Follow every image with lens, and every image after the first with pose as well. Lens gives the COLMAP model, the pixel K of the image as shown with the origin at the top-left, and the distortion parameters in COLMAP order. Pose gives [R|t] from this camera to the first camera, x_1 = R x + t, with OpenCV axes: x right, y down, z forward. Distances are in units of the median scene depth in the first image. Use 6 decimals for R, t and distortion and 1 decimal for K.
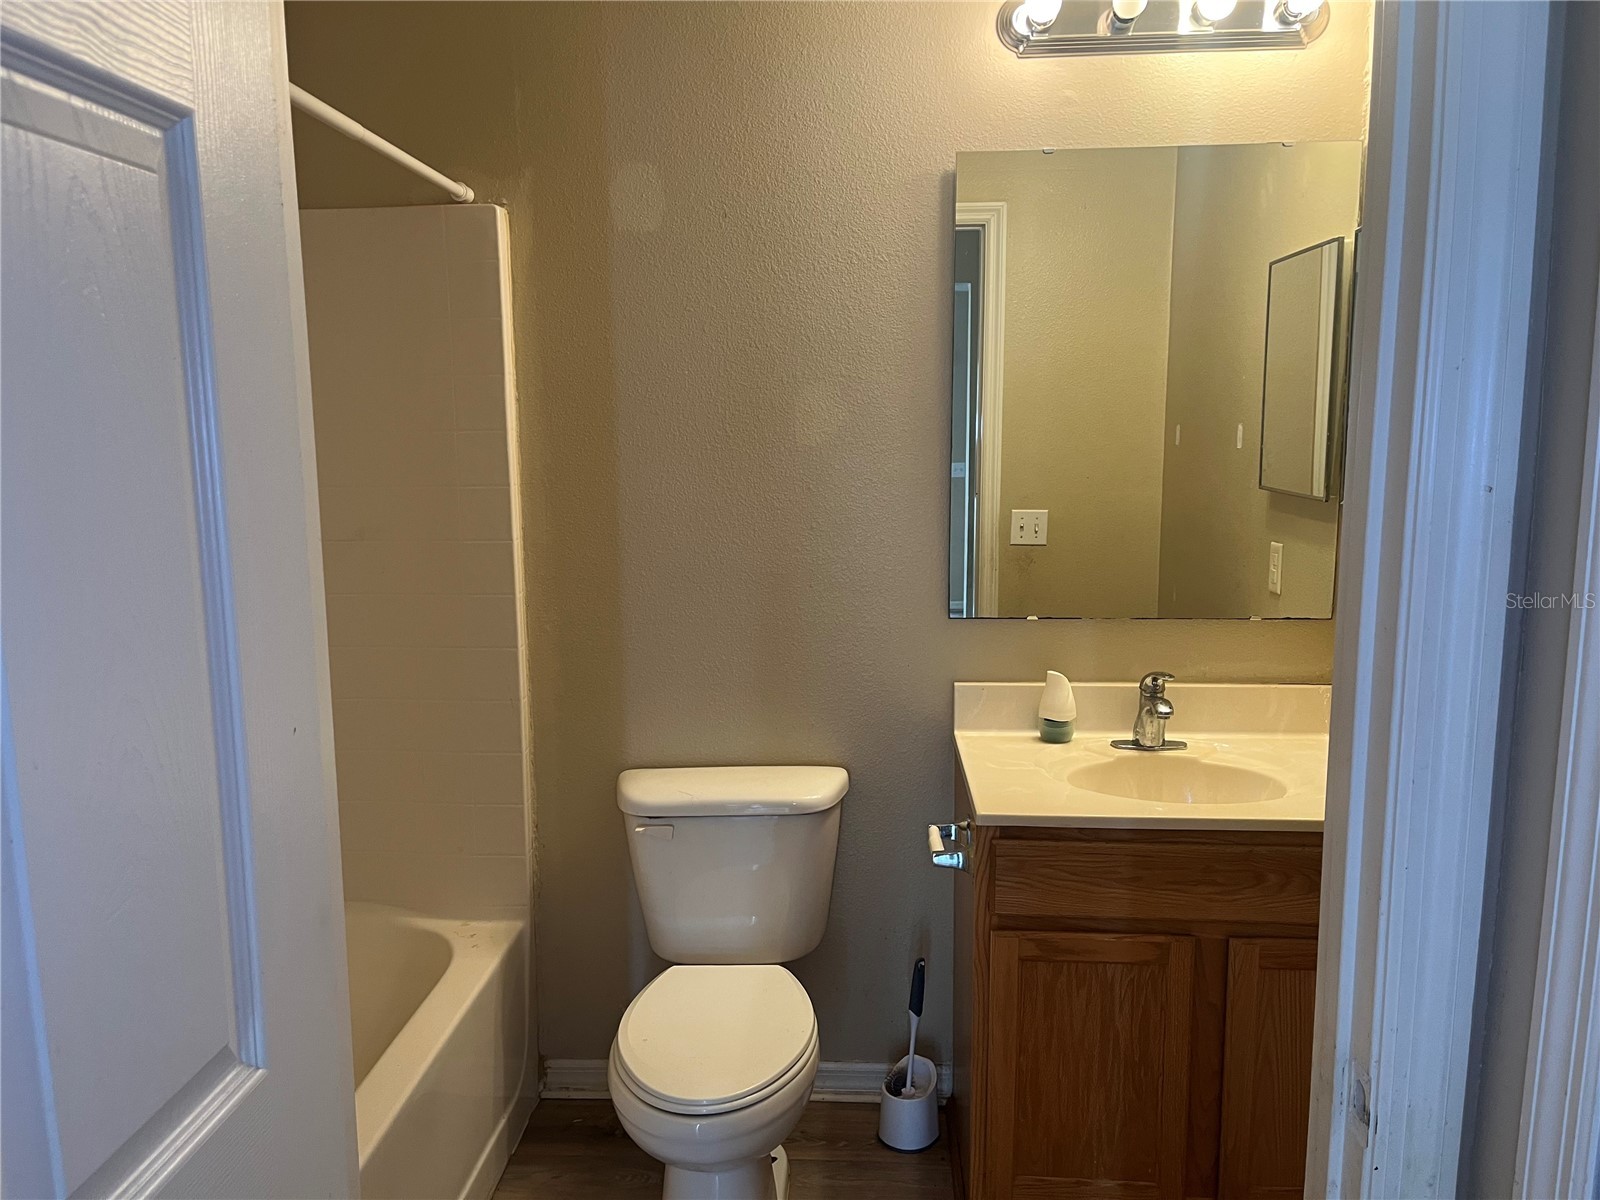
lens RADIAL K [[1224.6, 0, 799.3], [0, 1224.6, 604.3], [0, 0, 1]] dist [0.053865, -0.071577]
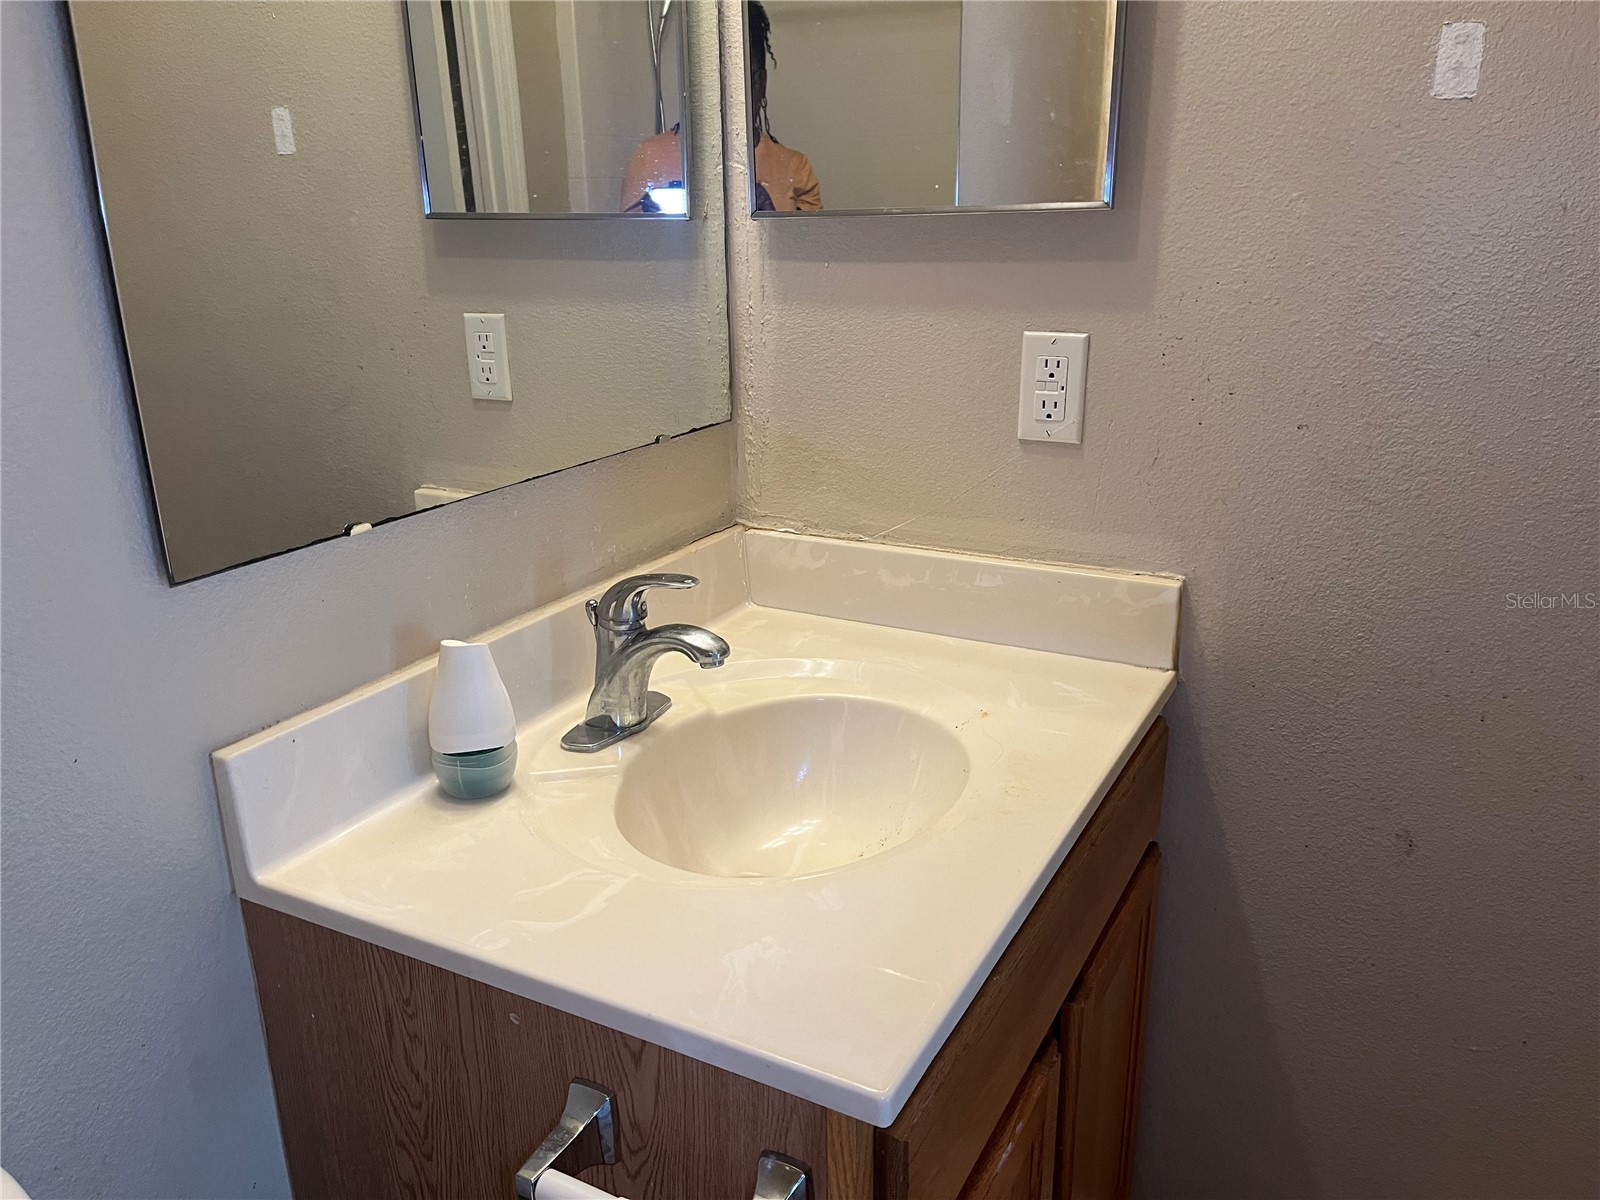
lens RADIAL K [[1224.6, 0, 800.6], [0, 1224.6, 598.0], [0, 0, 1]] dist [0.053865, -0.071577]
pose [[0.431801, -0.273461, 0.859515, -0.104162], [0.135142, 0.961790, 0.238109, -0.044169], [-0.891787, 0.013341, 0.452258, 0.695244]]
